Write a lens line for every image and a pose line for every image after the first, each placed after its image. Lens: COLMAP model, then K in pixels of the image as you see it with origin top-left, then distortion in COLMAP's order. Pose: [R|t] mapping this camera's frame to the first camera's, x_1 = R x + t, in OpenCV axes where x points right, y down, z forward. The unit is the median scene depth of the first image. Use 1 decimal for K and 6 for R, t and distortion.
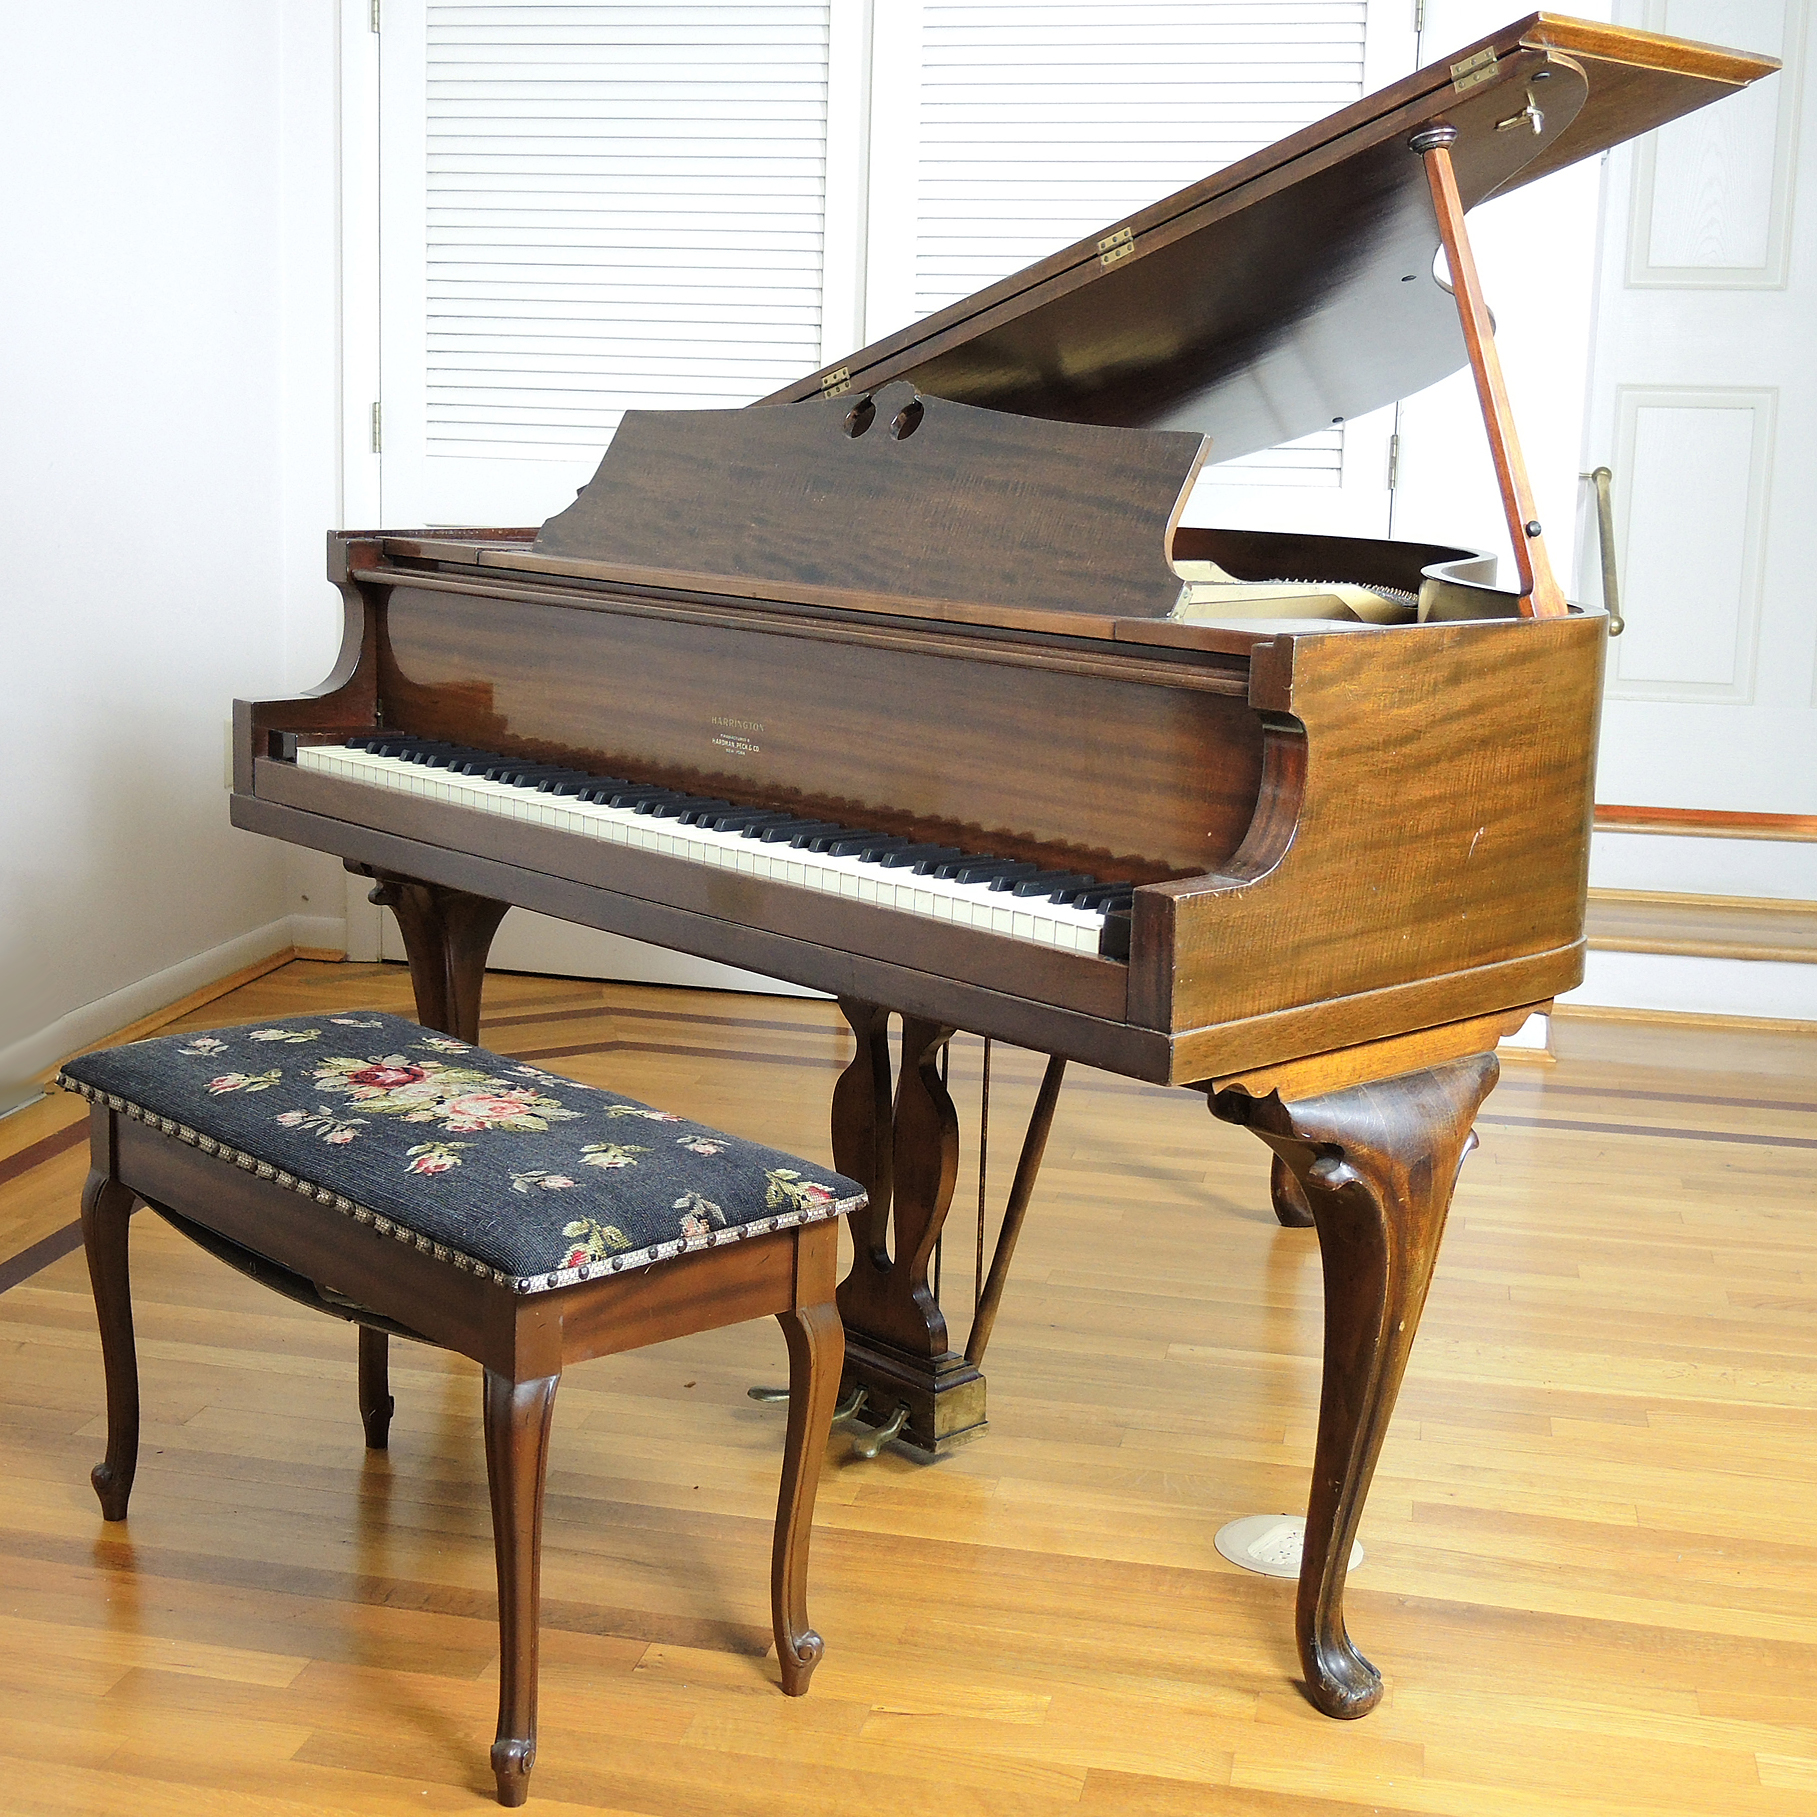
lens RADIAL K [[2687.3, 0, 798.8], [0, 2687.3, 839.4], [0, 0, 1]] dist [0.019538, -0.008864]
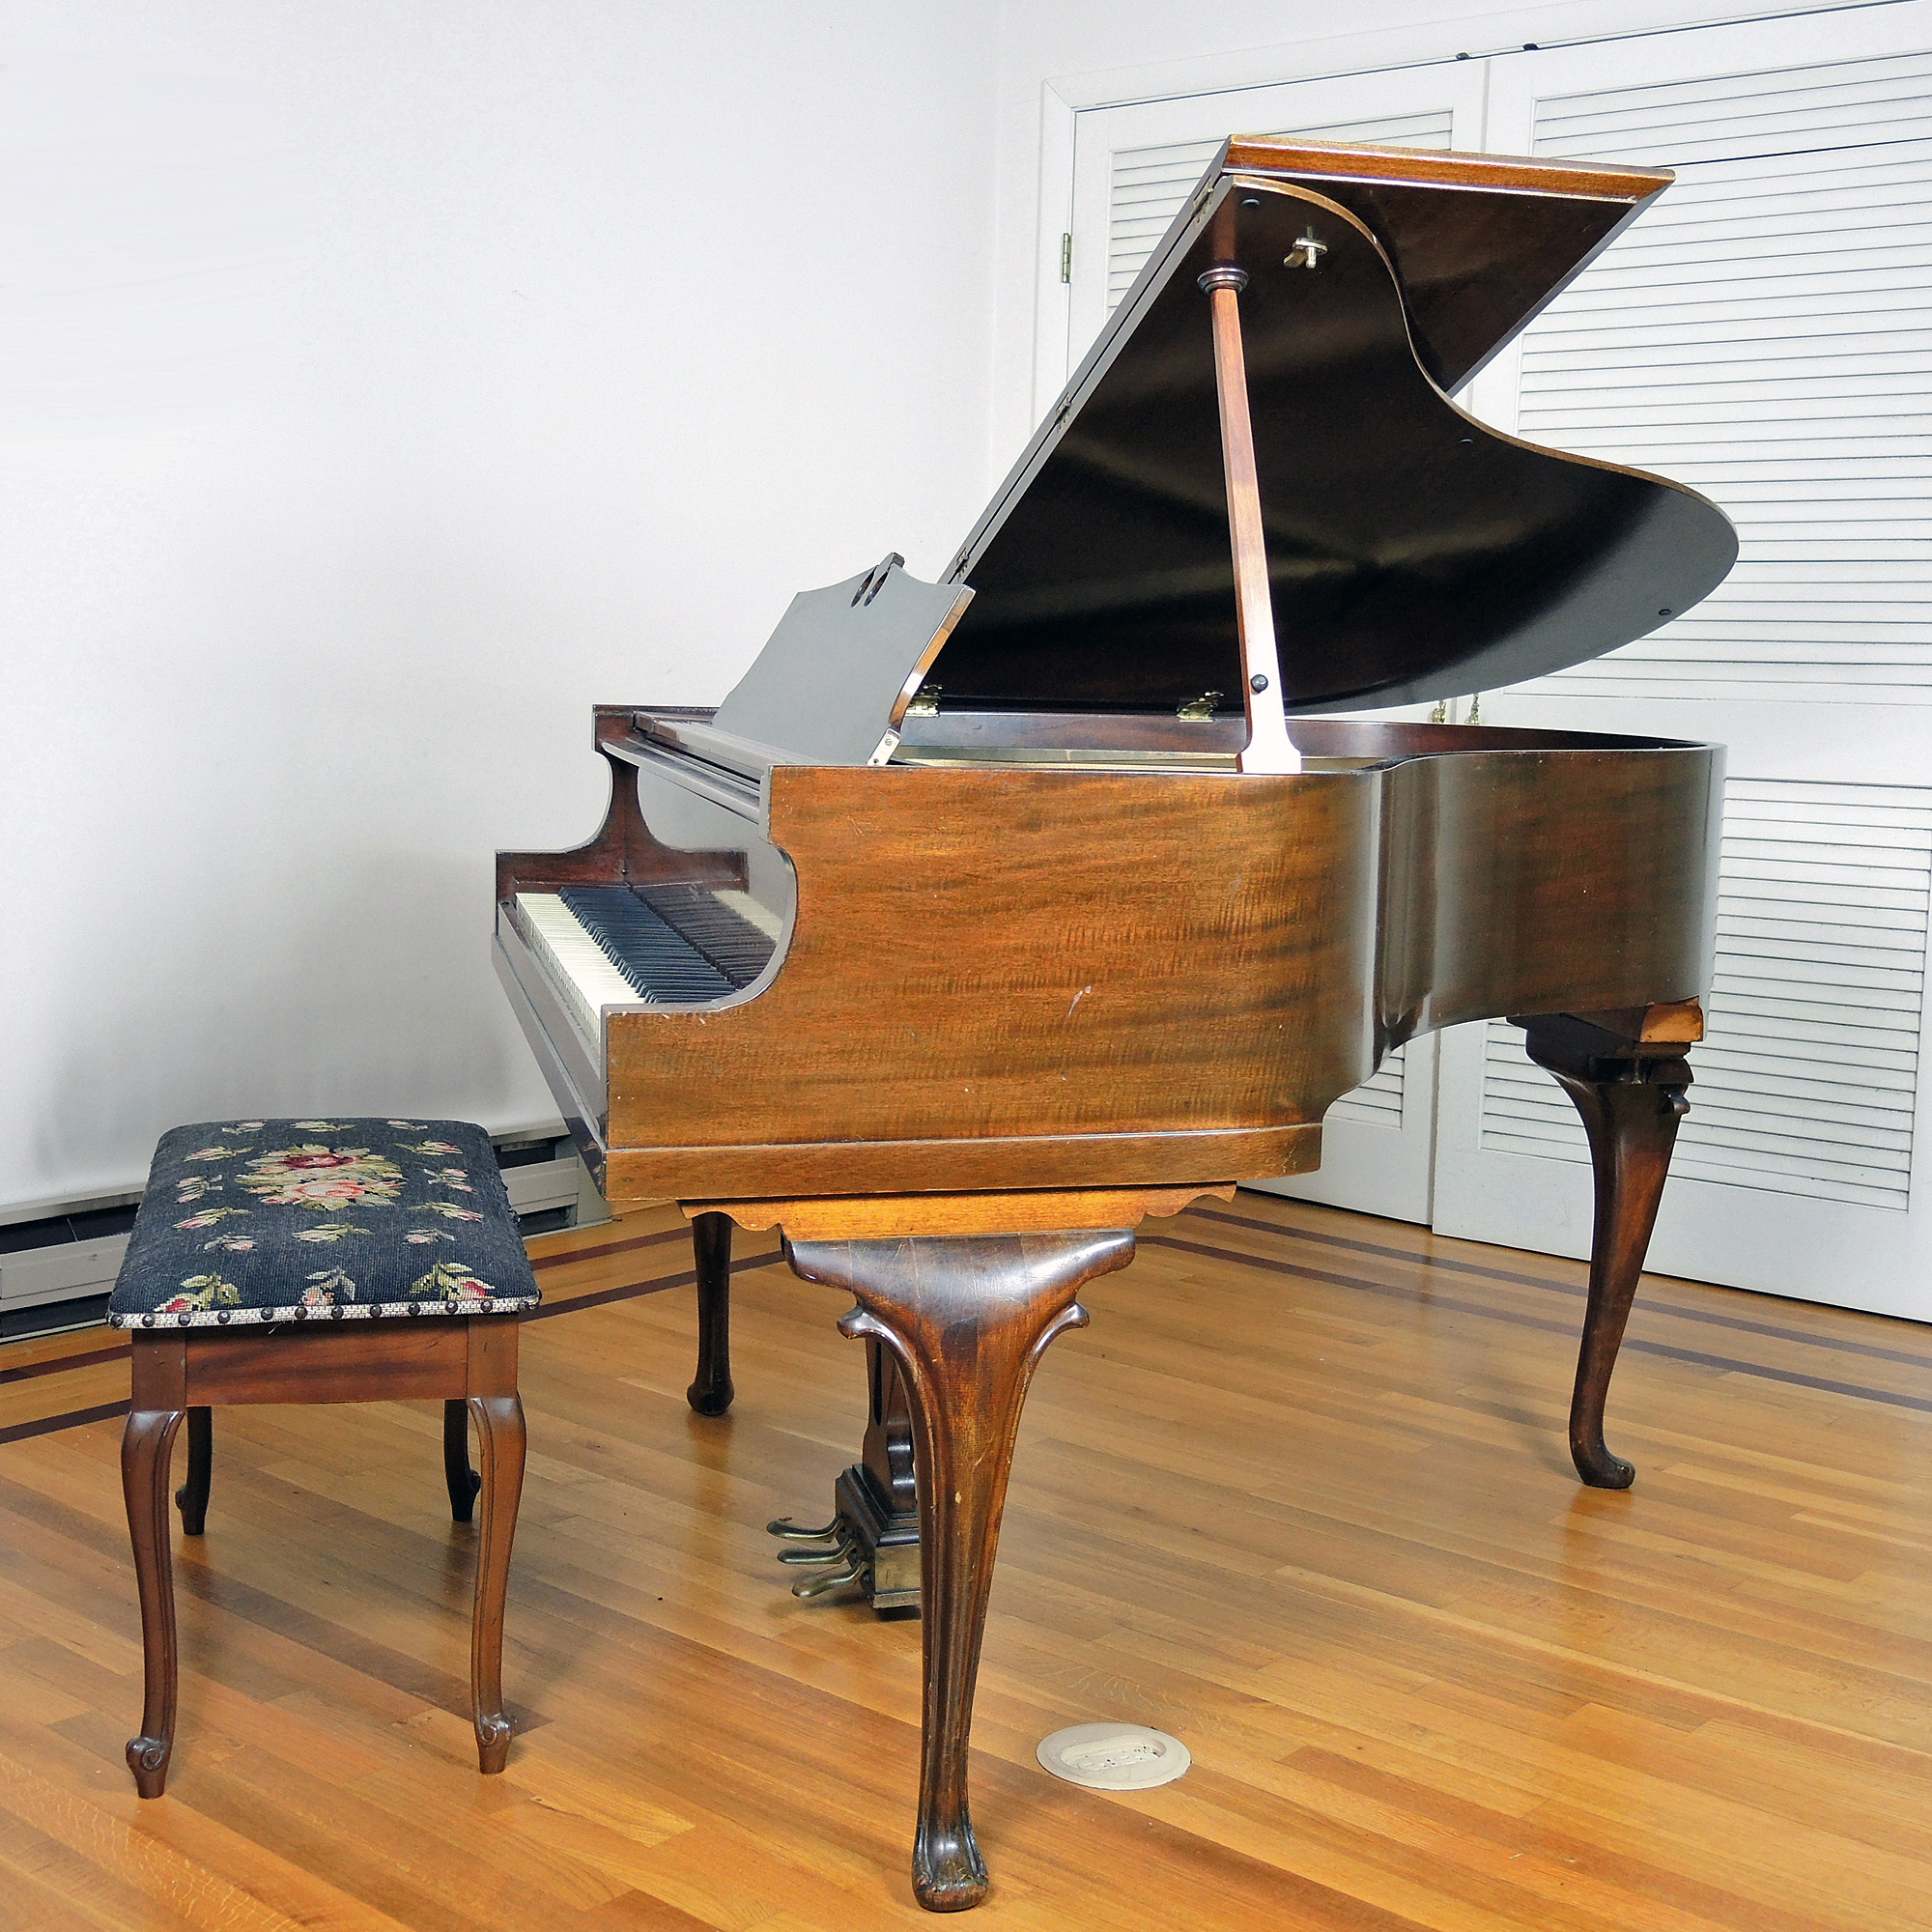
lens RADIAL K [[2615.9, 0, 966.0], [0, 2615.9, 966.0], [0, 0, 1]] dist [0.002244, 0.075733]
pose [[0.888978, 0.059429, -0.454076, 0.646391], [-0.082506, 0.996103, -0.031158, 0.021144], [0.450455, 0.065163, 0.890418, 0.160374]]
